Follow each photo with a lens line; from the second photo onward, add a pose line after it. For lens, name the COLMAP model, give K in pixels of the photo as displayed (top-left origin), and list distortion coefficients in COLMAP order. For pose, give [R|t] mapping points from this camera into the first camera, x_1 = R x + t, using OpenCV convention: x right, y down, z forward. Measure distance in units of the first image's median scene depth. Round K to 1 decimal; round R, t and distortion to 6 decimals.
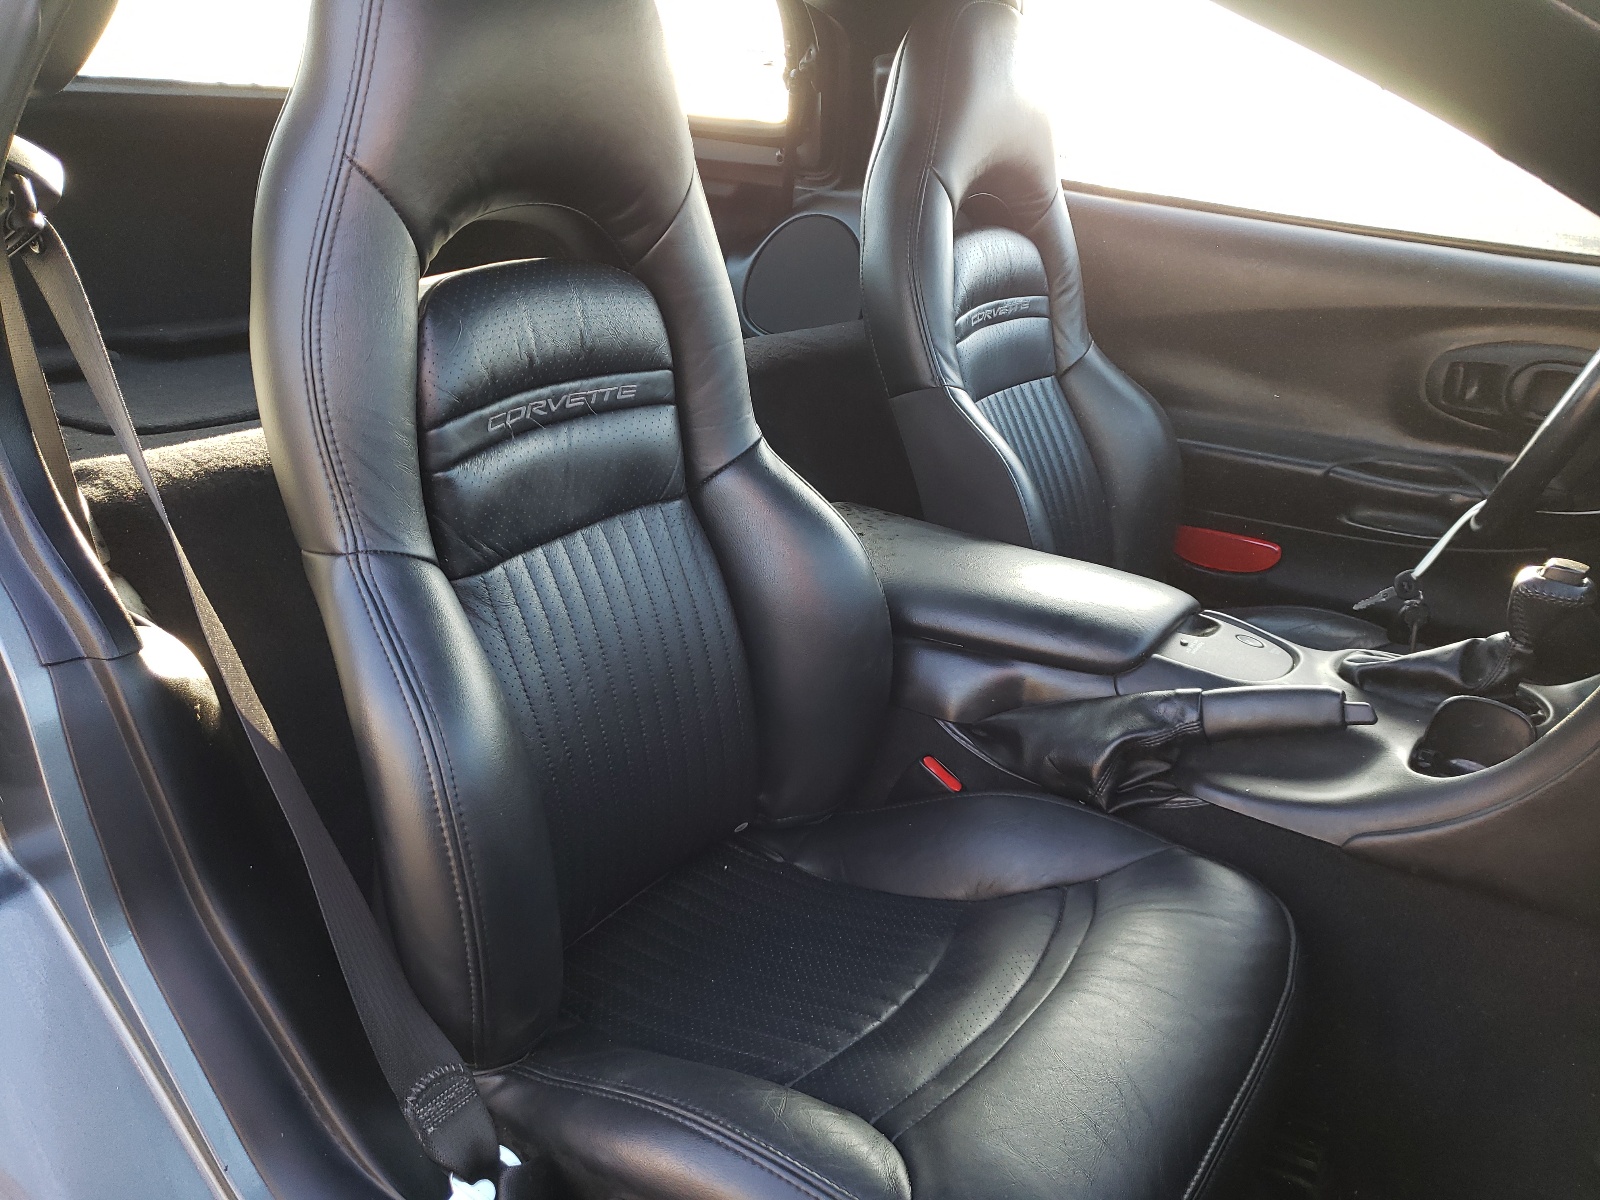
lens RADIAL K [[1182.9, 0, 800.0], [0, 1182.9, 600.0], [0, 0, 1]] dist [0.035109, -0.092449]
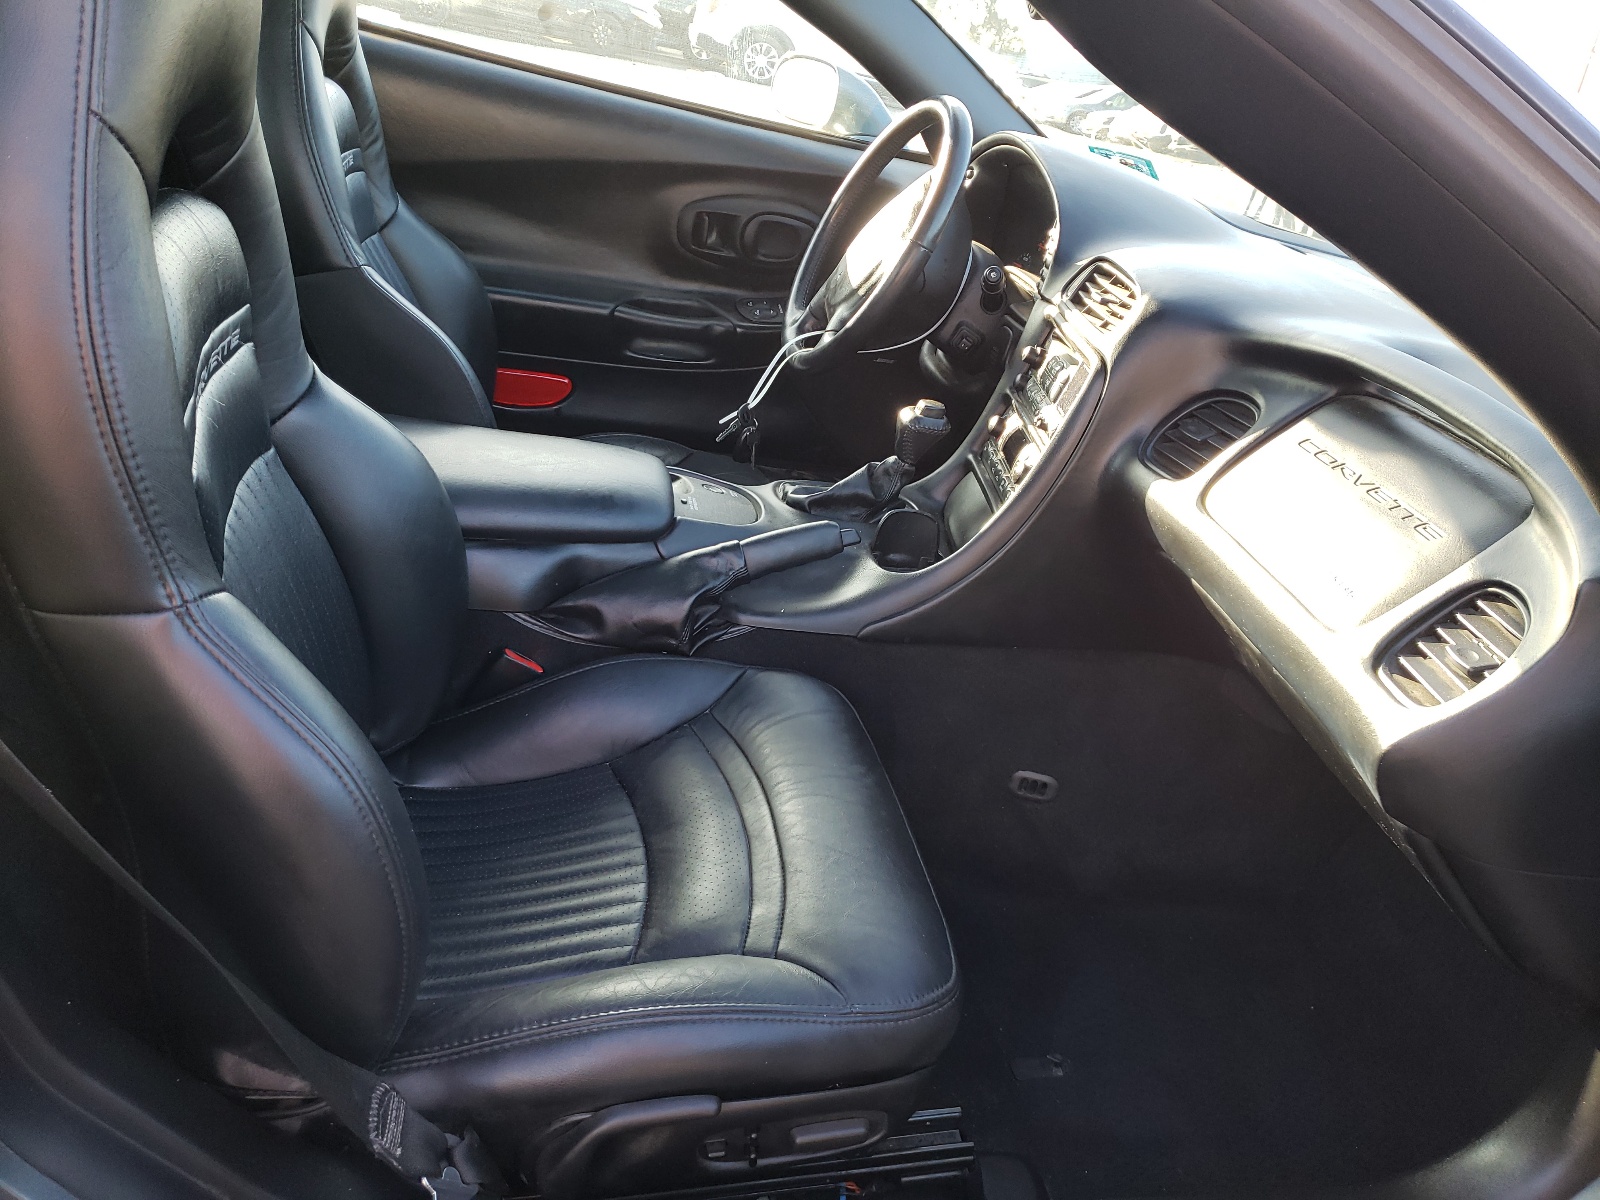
lens RADIAL K [[1182.9, 0, 800.0], [0, 1182.9, 600.0], [0, 0, 1]] dist [0.035109, -0.092449]
pose [[0.710517, -0.230995, 0.664685, -0.394548], [0.108073, 0.969200, 0.221296, -0.114437], [-0.695331, -0.085400, 0.713598, 0.063926]]
